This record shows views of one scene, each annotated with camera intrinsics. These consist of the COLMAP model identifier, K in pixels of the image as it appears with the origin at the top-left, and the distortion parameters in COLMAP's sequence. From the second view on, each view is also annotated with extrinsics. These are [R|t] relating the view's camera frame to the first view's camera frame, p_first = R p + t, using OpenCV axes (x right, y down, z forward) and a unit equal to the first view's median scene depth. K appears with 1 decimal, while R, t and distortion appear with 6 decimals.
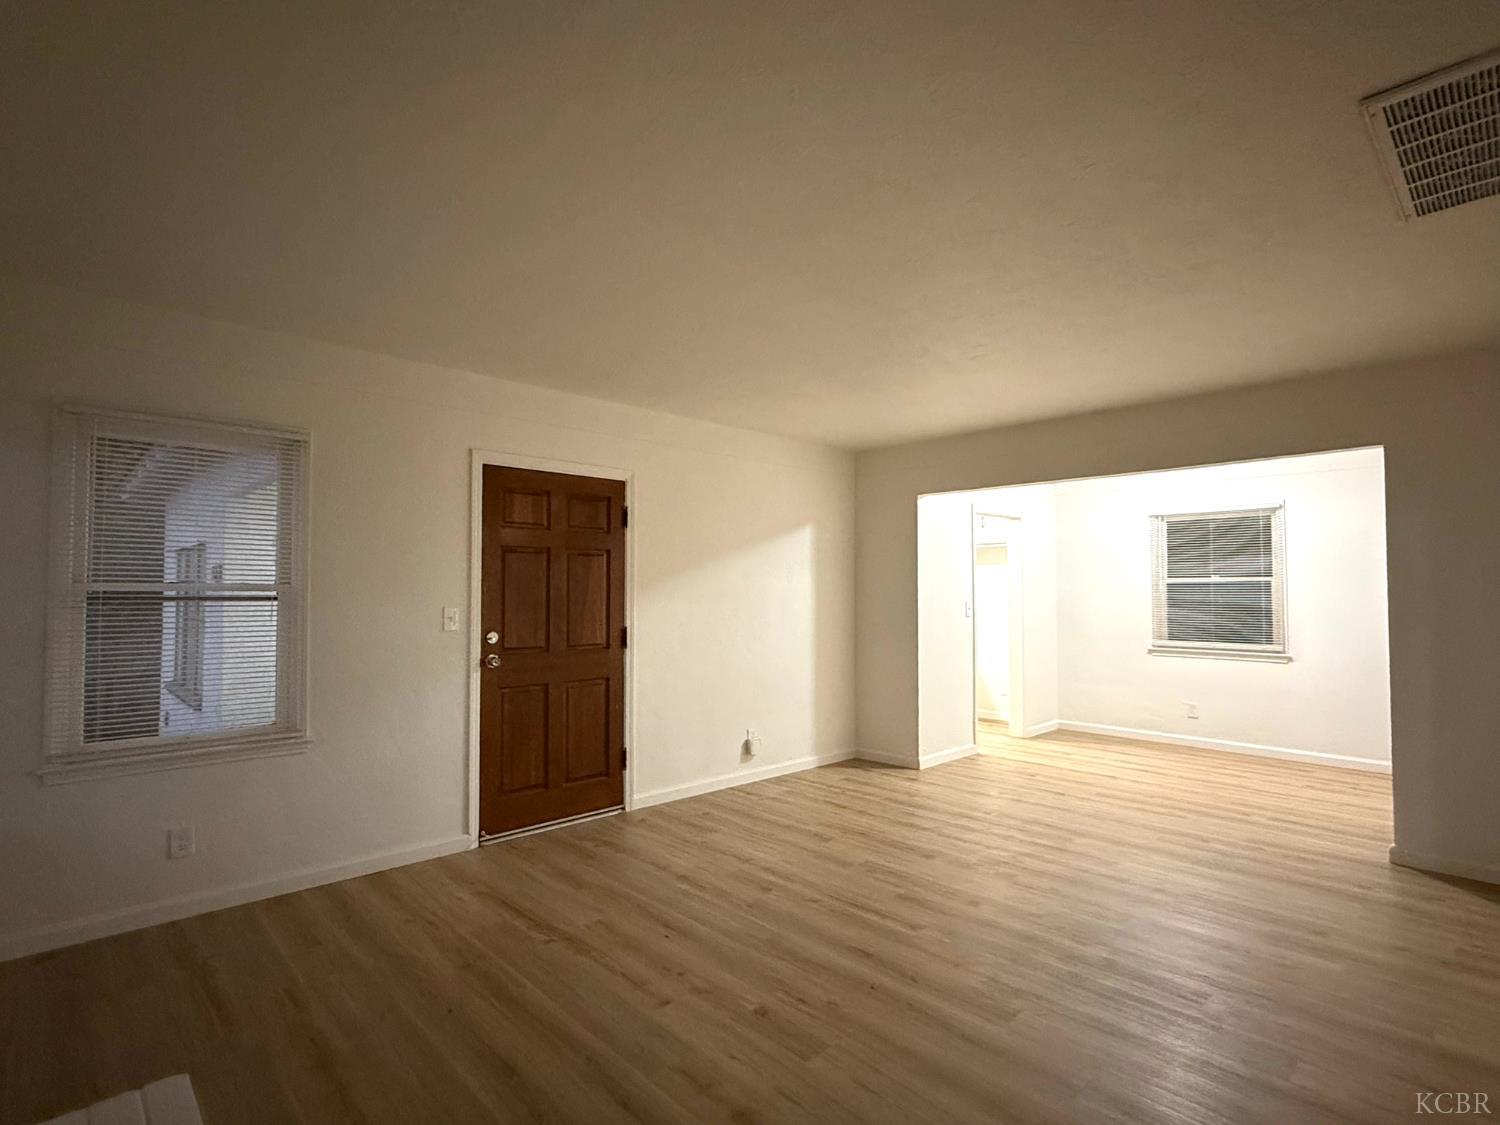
lens RADIAL K [[751.1, 0, 750.0], [0, 751.1, 562.5], [0, 0, 1]] dist [-0.016234, 0.000018]
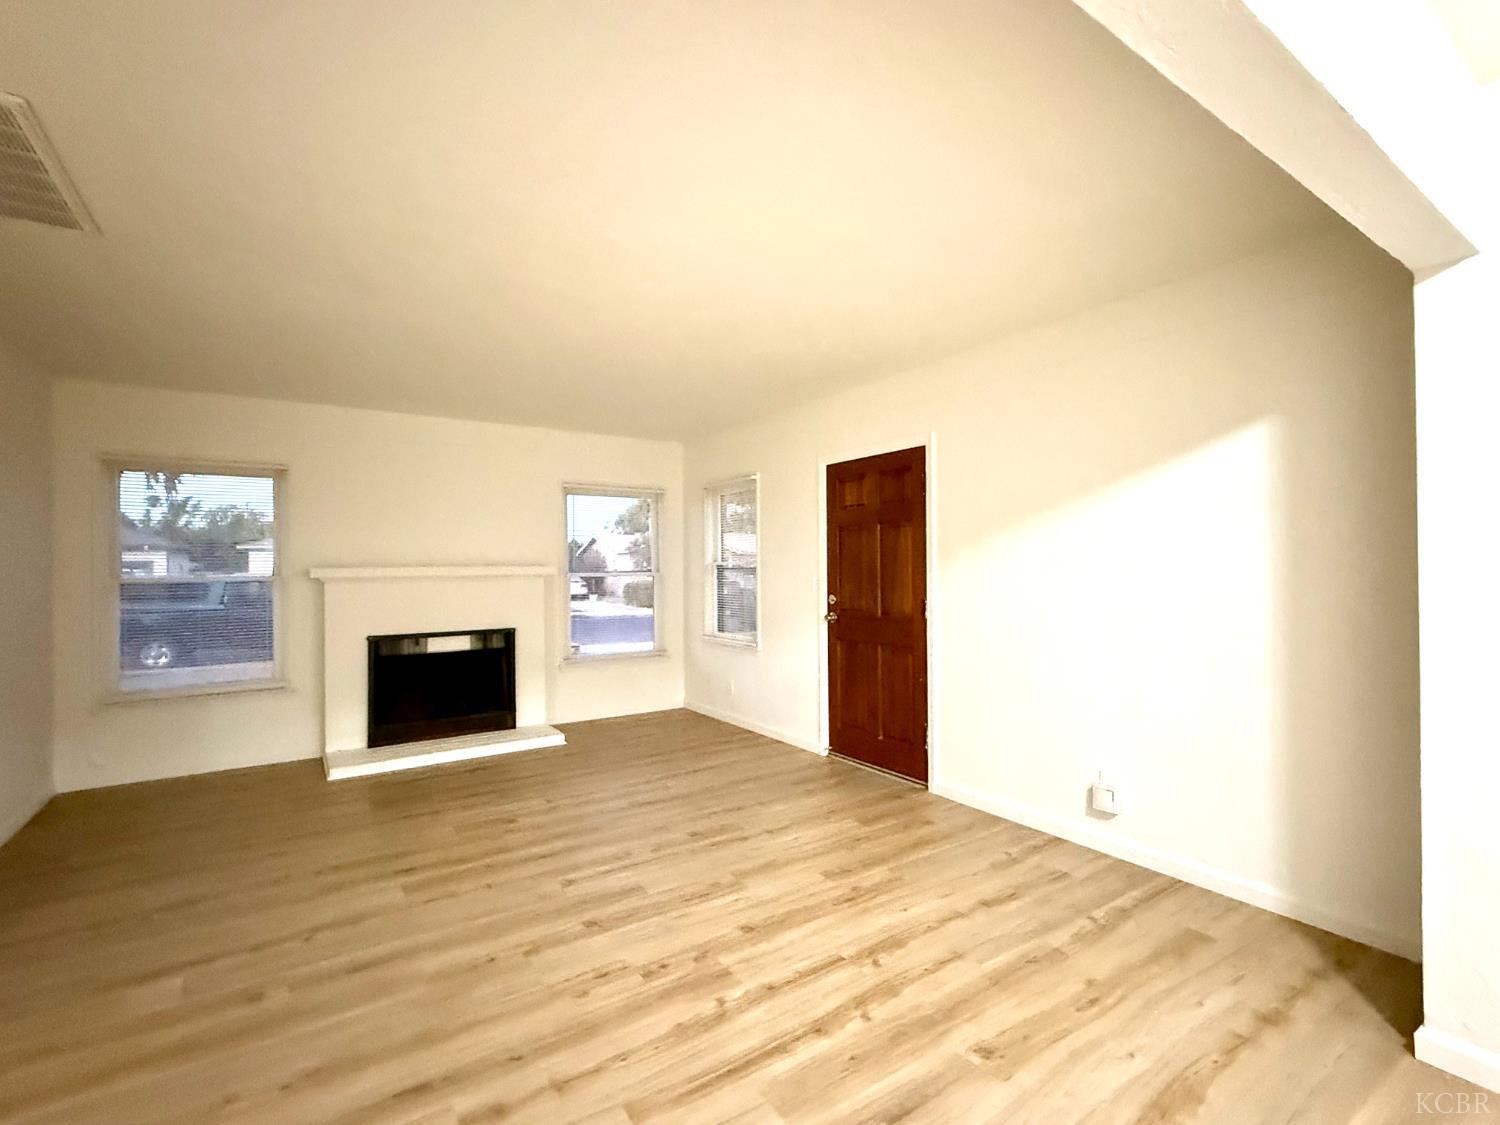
lens RADIAL K [[682.0, 0, 750.0], [0, 682.0, 562.5], [0, 0, 1]] dist [0.001122, 0.000057]
pose [[-0.172283, -0.010709, -0.984989, 0.766558], [0.044951, 0.998814, -0.018721, 0.048708], [0.984021, -0.047502, -0.171598, 0.981587]]
